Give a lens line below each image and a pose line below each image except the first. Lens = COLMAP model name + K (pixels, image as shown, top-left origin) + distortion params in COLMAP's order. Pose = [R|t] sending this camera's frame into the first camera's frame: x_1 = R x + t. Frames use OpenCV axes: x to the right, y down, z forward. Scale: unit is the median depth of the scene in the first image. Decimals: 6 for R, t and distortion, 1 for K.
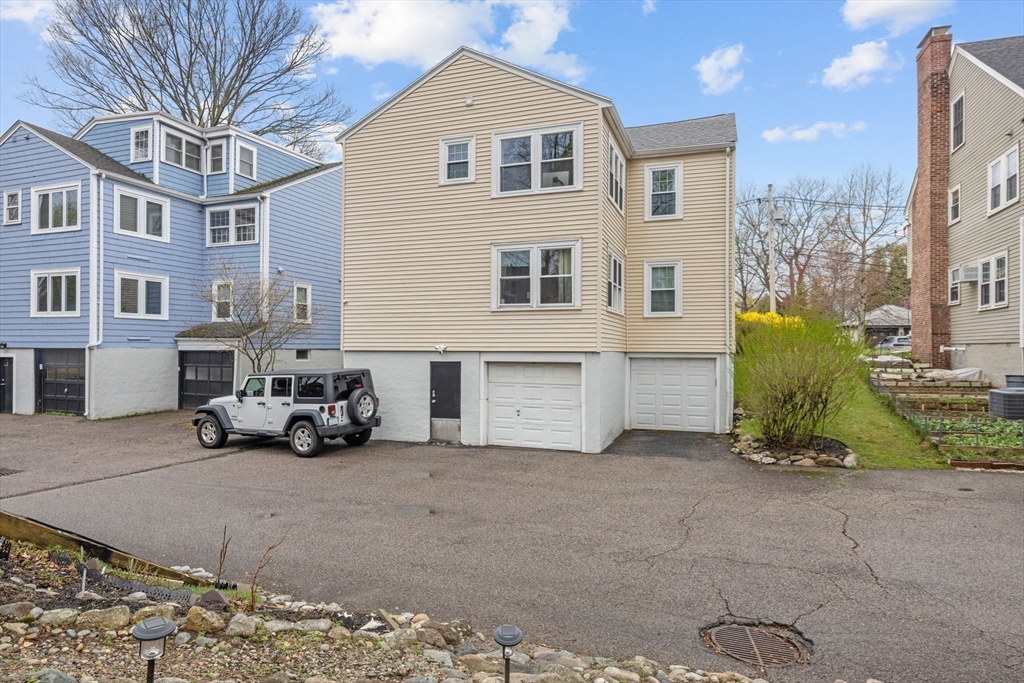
lens RADIAL K [[588.9, 0, 510.8], [0, 588.9, 350.2], [0, 0, 1]] dist [-0.013719, 0.001776]
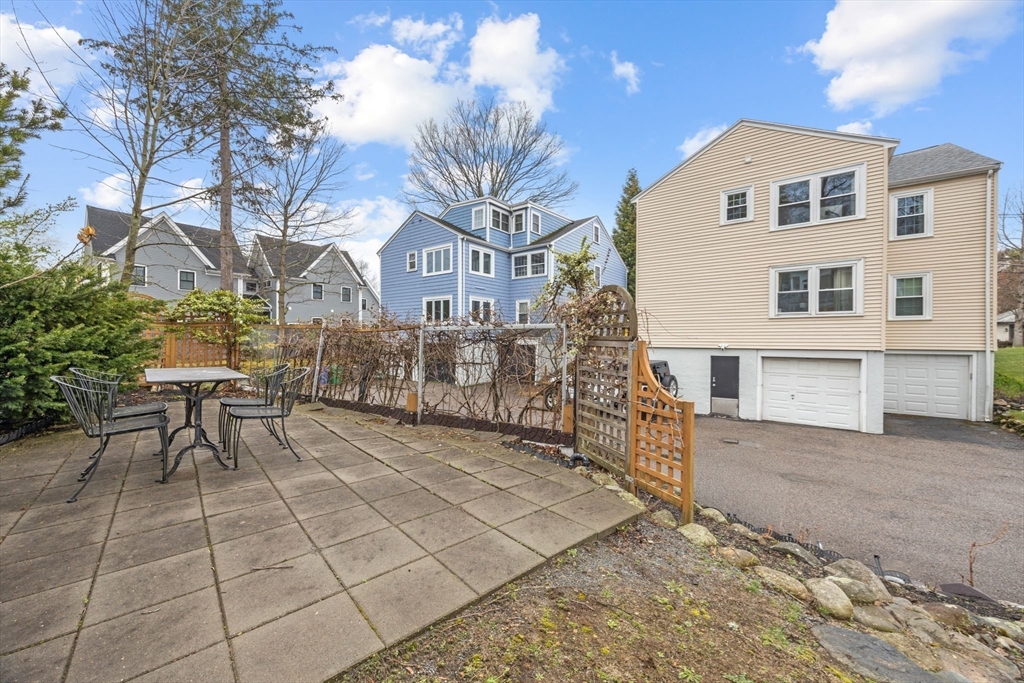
lens RADIAL K [[386.6, 0, 513.3], [0, 386.6, 341.1], [0, 0, 1]] dist [-0.003153, -0.000339]
pose [[0.951016, 0.001607, -0.309139, -0.271064], [-0.001457, 0.999999, 0.000717, -0.013351], [0.309139, -0.000231, 0.951017, 0.008180]]
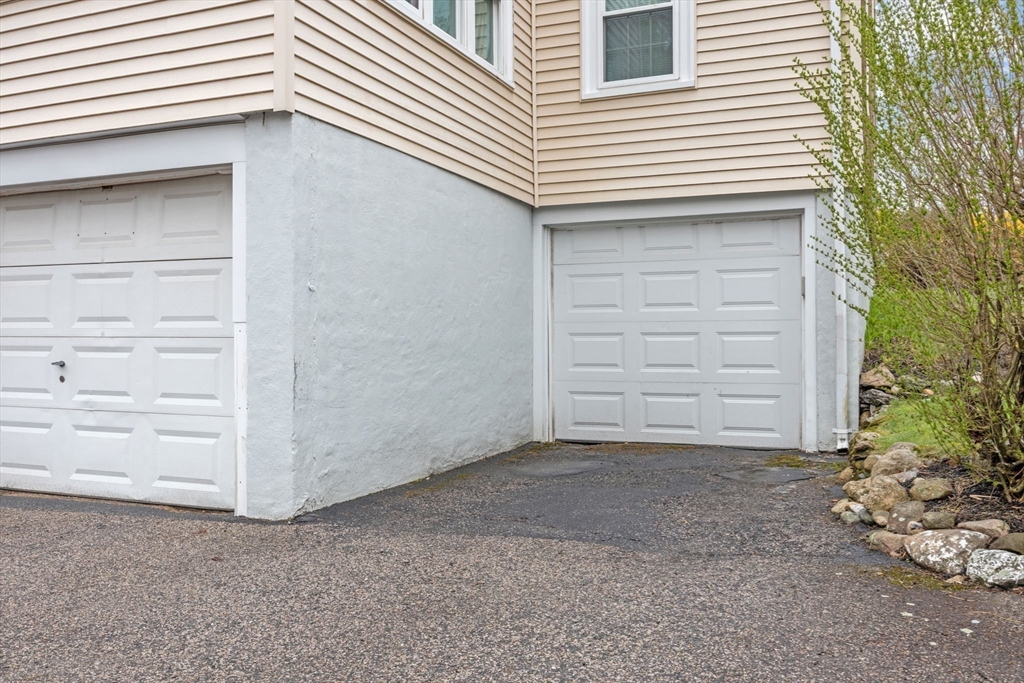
lens RADIAL K [[886.5, 0, 514.6], [0, 886.5, 333.4], [0, 0, 1]] dist [-0.001656, 0.002225]
pose [[0.998723, -0.007482, -0.049956, 0.219165], [0.006747, 0.999867, -0.014853, 0.085117], [0.050060, 0.014497, 0.998641, 0.522304]]
